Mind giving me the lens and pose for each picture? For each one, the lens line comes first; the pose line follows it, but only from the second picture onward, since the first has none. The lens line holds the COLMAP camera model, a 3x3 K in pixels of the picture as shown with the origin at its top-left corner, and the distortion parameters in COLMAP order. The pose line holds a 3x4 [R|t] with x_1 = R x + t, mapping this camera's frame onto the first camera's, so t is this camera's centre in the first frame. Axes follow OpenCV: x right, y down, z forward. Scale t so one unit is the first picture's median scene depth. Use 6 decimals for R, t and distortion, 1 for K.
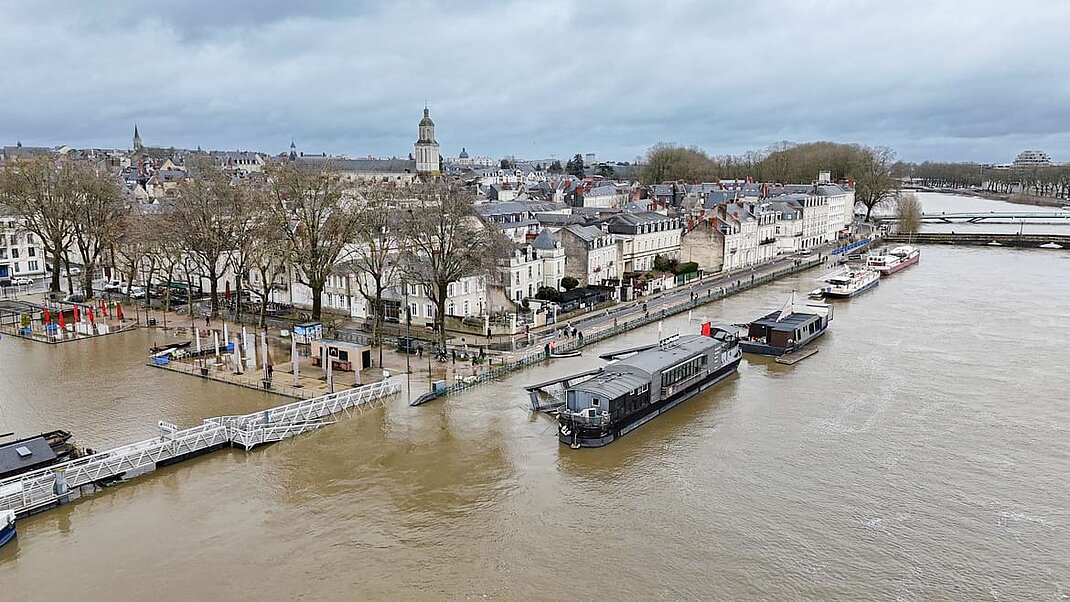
lens RADIAL K [[787.0, 0, 535.0], [0, 787.0, 301.0], [0, 0, 1]] dist [0.087807, -0.076841]
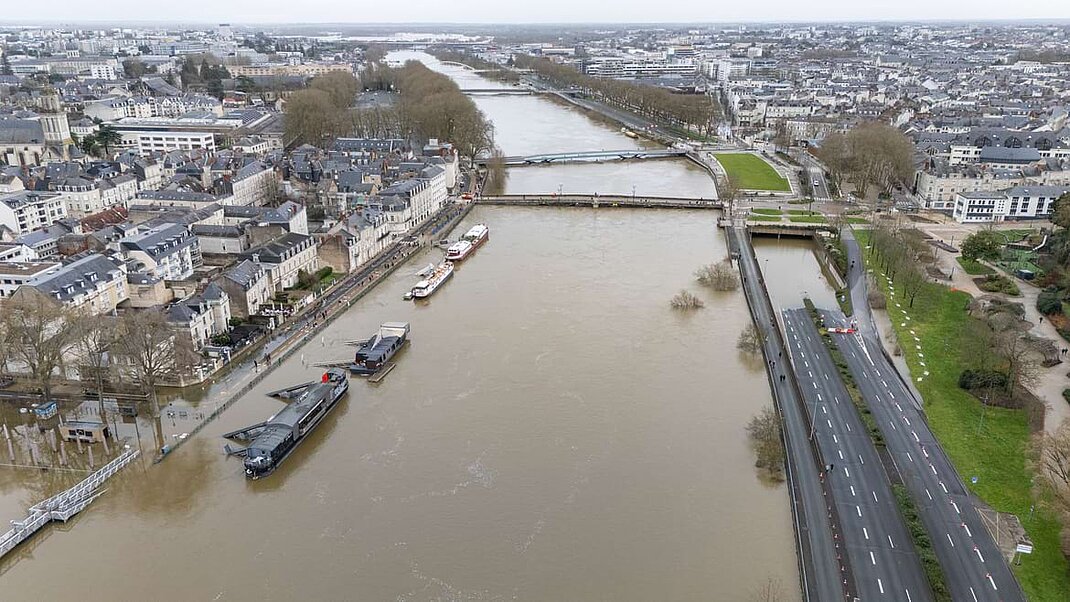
lens RADIAL K [[787.0, 0, 535.0], [0, 787.0, 301.0], [0, 0, 1]] dist [0.087807, -0.076841]
pose [[0.913612, -0.142150, 0.380928, -0.003254], [0.076162, 0.980141, 0.183093, -0.257273], [-0.399390, -0.138264, 0.906295, -0.468202]]
